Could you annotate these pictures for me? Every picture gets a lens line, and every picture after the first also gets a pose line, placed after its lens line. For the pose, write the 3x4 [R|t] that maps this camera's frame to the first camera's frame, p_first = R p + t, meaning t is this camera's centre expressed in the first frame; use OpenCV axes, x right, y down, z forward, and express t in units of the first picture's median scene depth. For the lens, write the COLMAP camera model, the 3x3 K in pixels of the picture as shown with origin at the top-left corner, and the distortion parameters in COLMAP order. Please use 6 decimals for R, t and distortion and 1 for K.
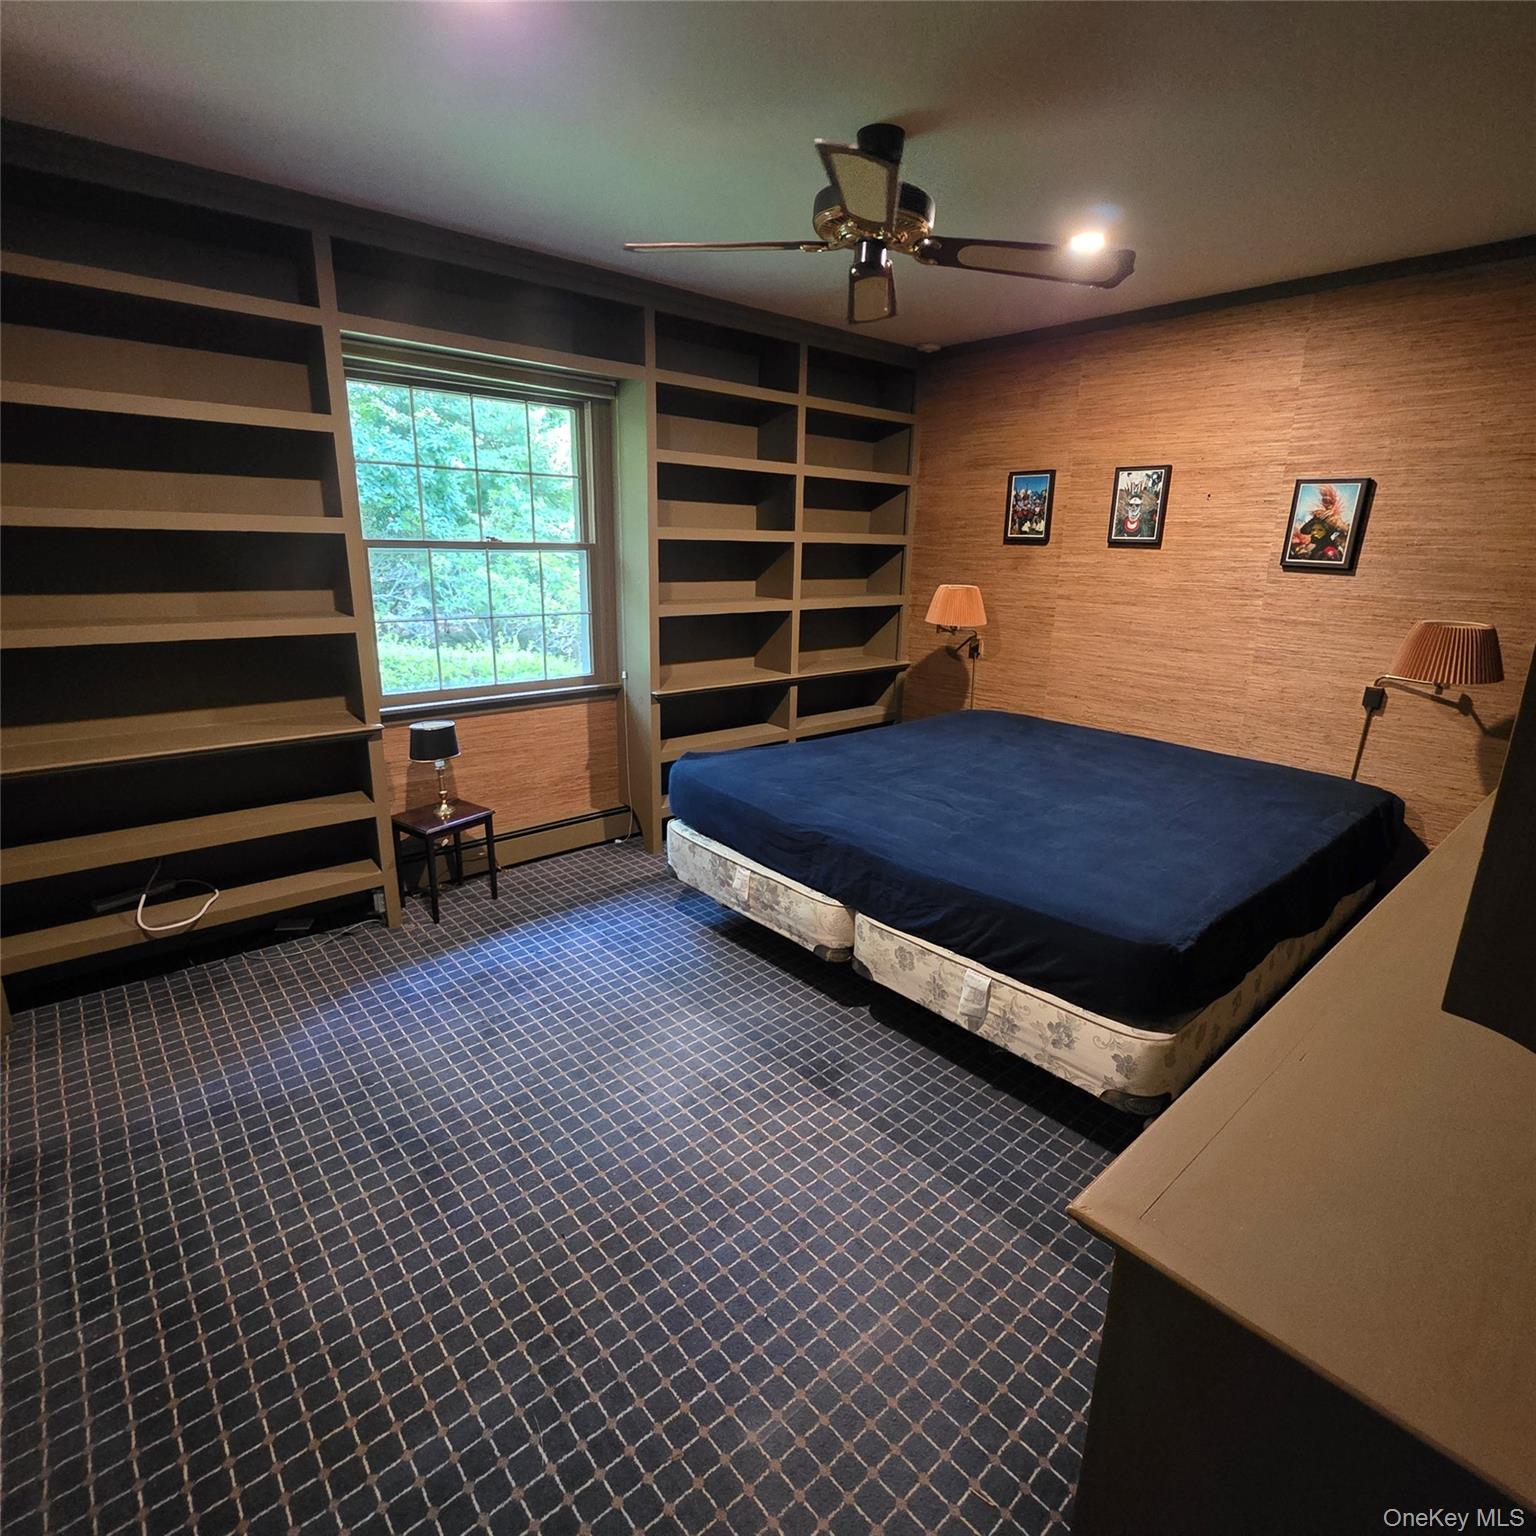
lens RADIAL K [[819.3, 0, 768.9], [0, 819.3, 766.3], [0, 0, 1]] dist [0.000792, -0.001702]
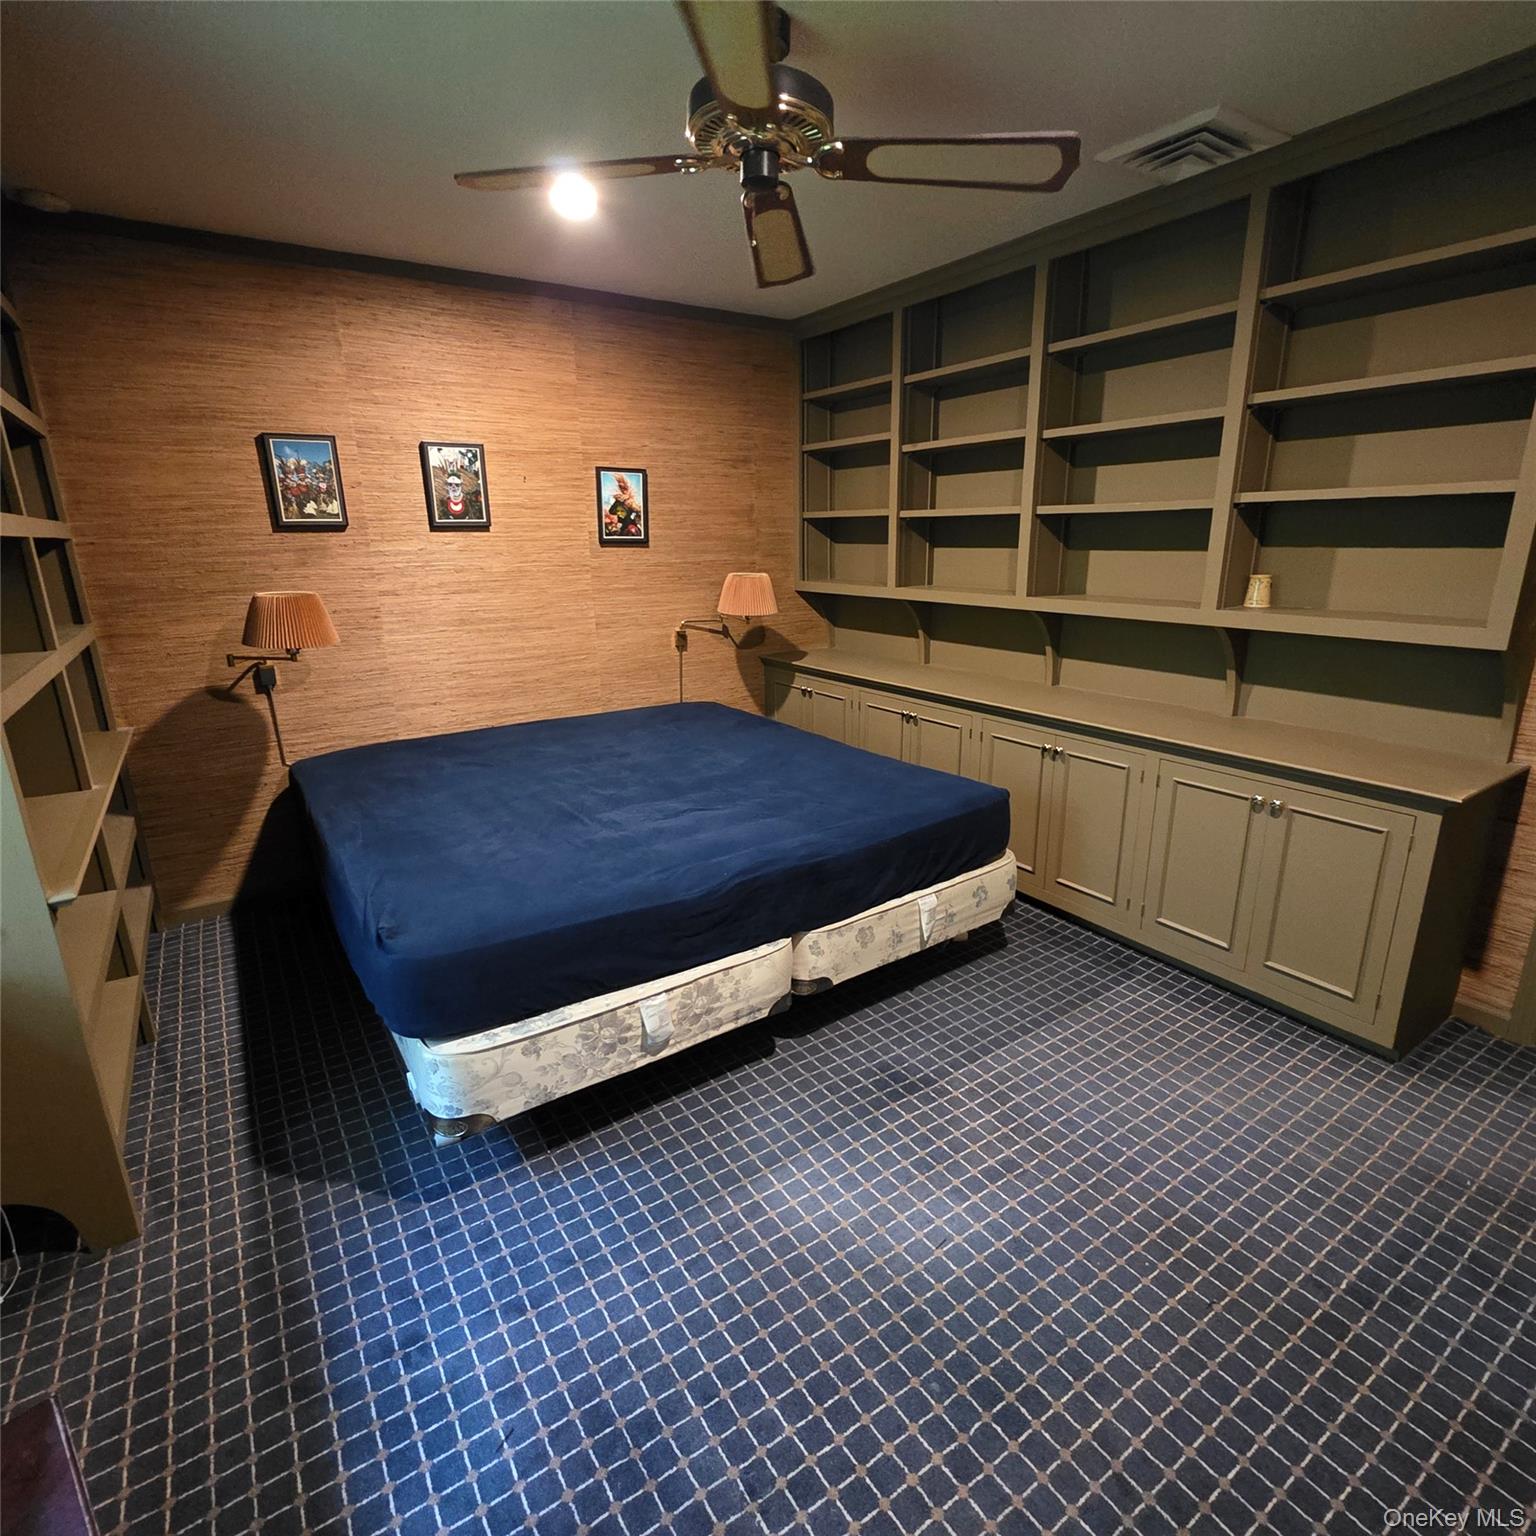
lens RADIAL K [[819.3, 0, 768.3], [0, 819.3, 766.9], [0, 0, 1]] dist [0.000792, -0.001702]
pose [[0.128092, -0.294239, 0.947109, -0.563379], [0.280703, 0.926683, 0.249930, -0.184920], [-0.951209, 0.233842, 0.201294, 0.655646]]
